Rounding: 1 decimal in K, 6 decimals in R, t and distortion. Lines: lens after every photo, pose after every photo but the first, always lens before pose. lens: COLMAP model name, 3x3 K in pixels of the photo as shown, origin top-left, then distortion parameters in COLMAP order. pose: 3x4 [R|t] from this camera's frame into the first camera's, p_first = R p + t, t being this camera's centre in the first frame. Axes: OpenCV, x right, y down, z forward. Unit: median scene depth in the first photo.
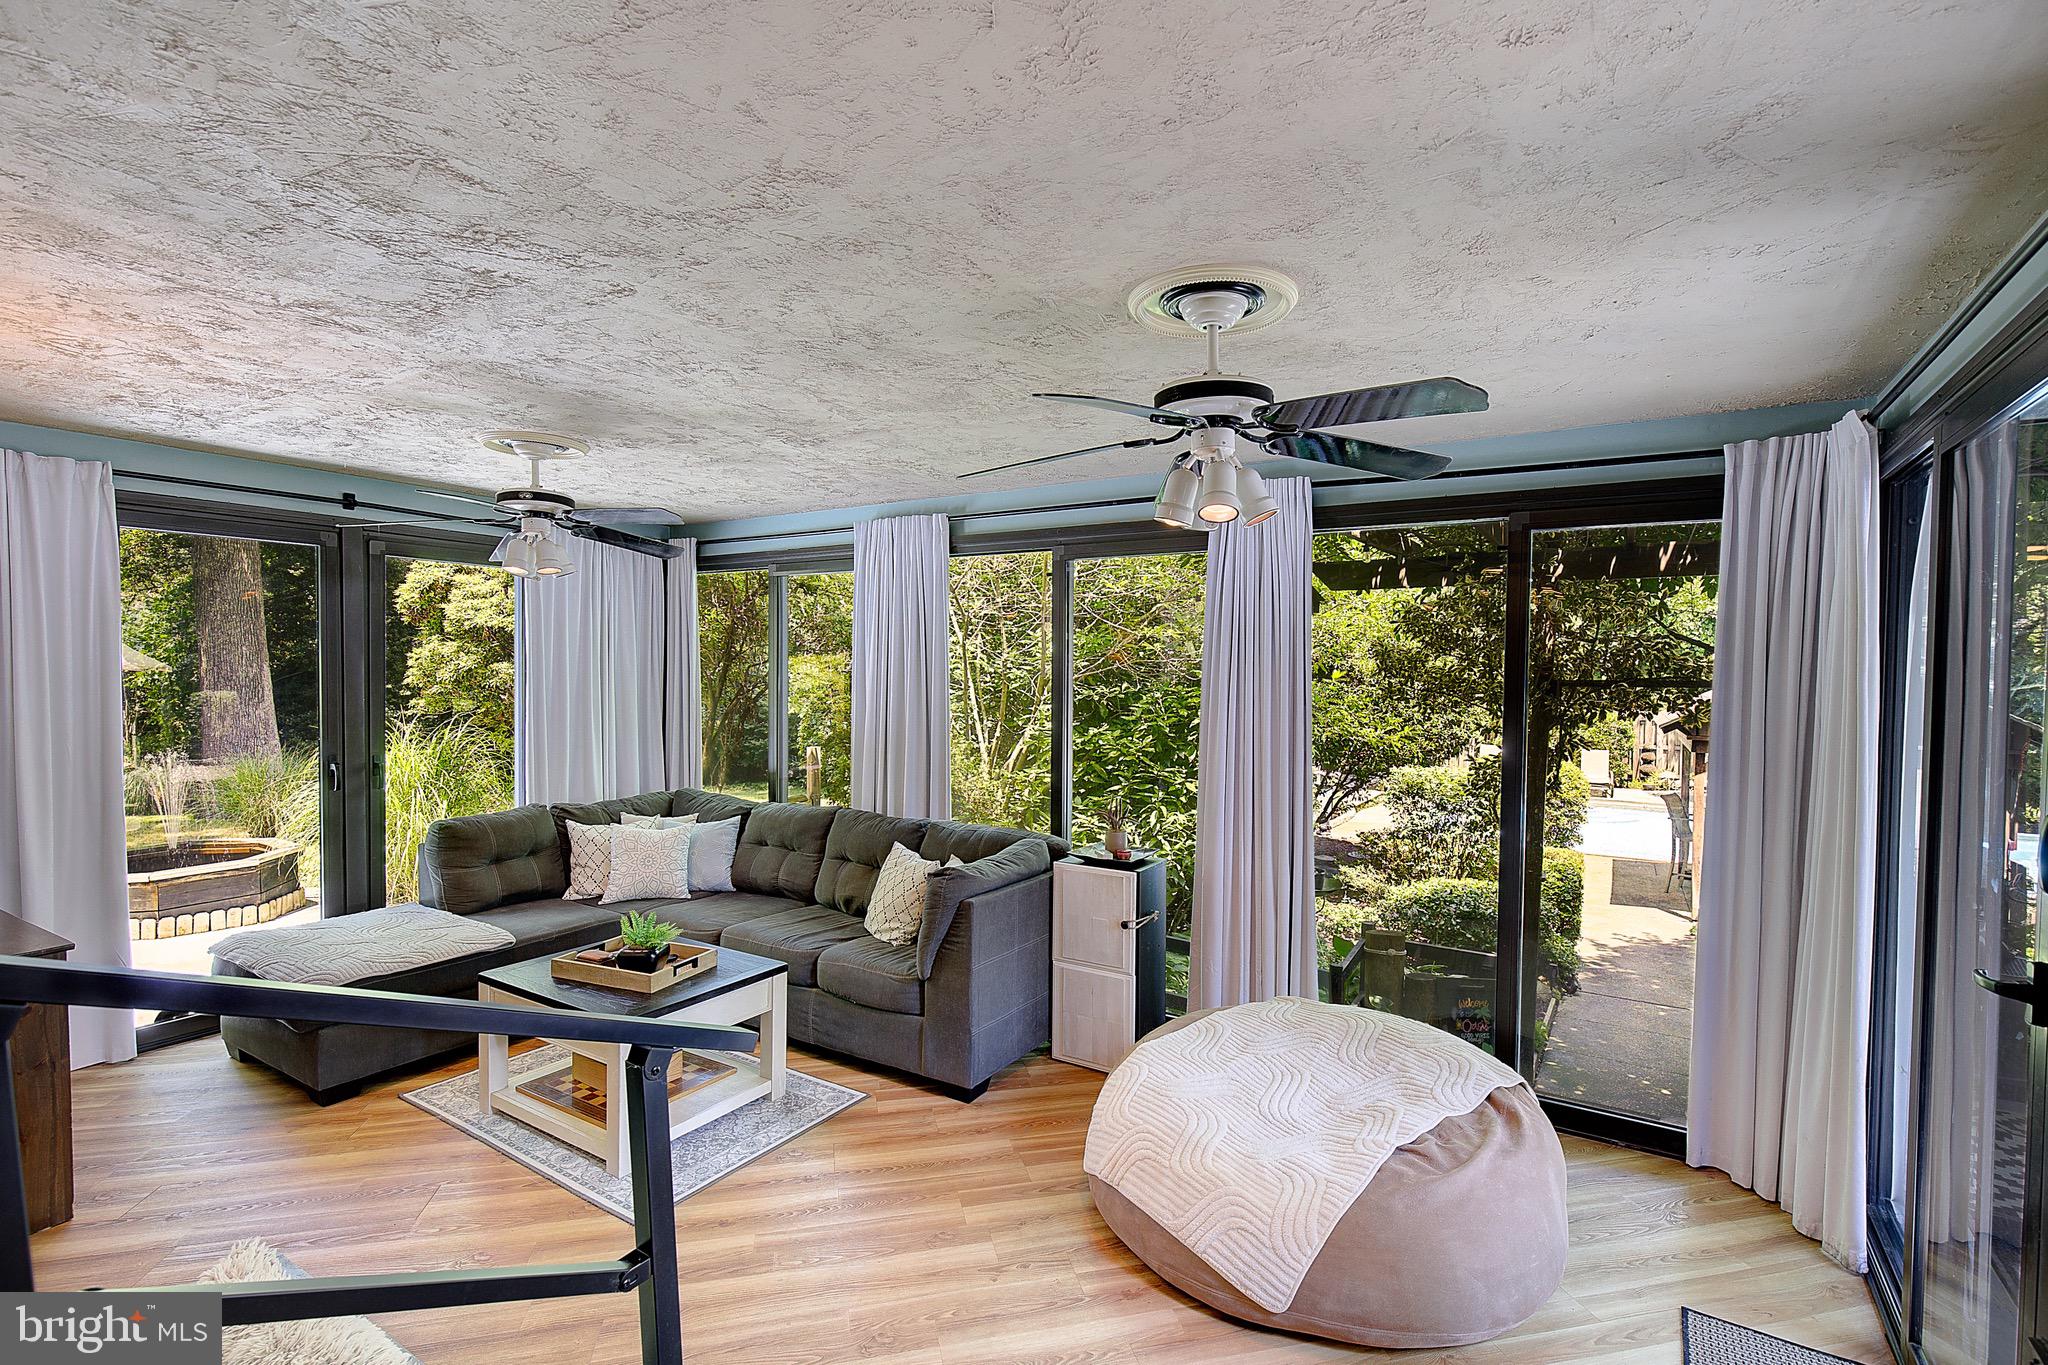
lens RADIAL K [[952.7, 0, 1024.0], [0, 952.7, 682.5], [0, 0, 1]] dist [0.017366, -0.014626]
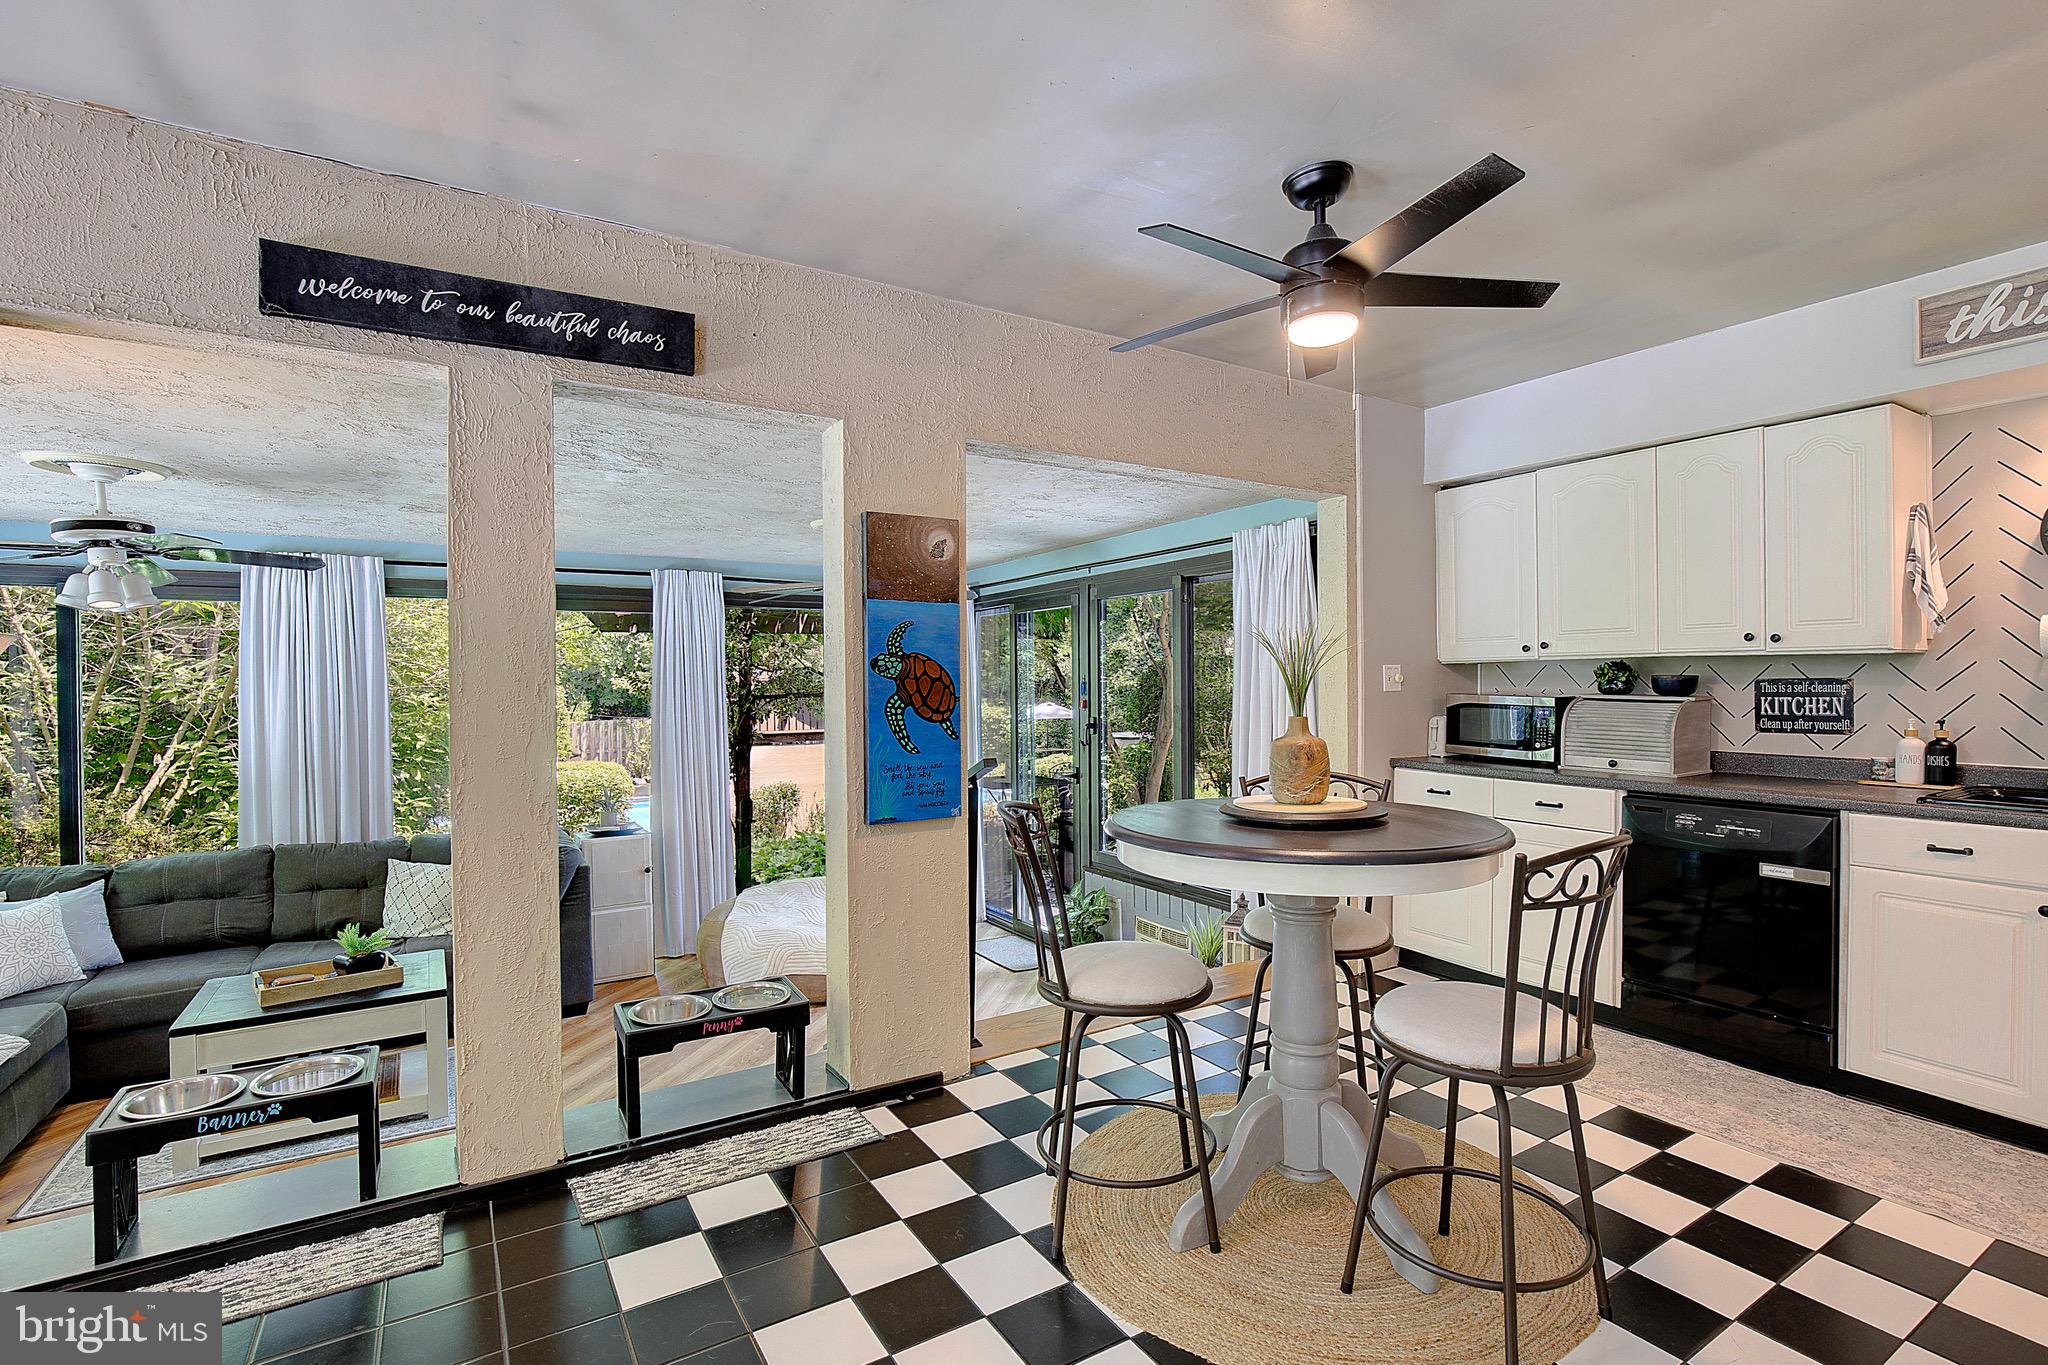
lens RADIAL K [[959.5, 0, 1038.7], [0, 959.5, 687.5], [0, 0, 1]] dist [-0.026037, 0.008444]
pose [[0.424497, -0.018121, 0.905248, -0.759661], [0.030283, 0.999524, 0.005807, -0.013274], [-0.904923, 0.024949, 0.424844, -0.136668]]
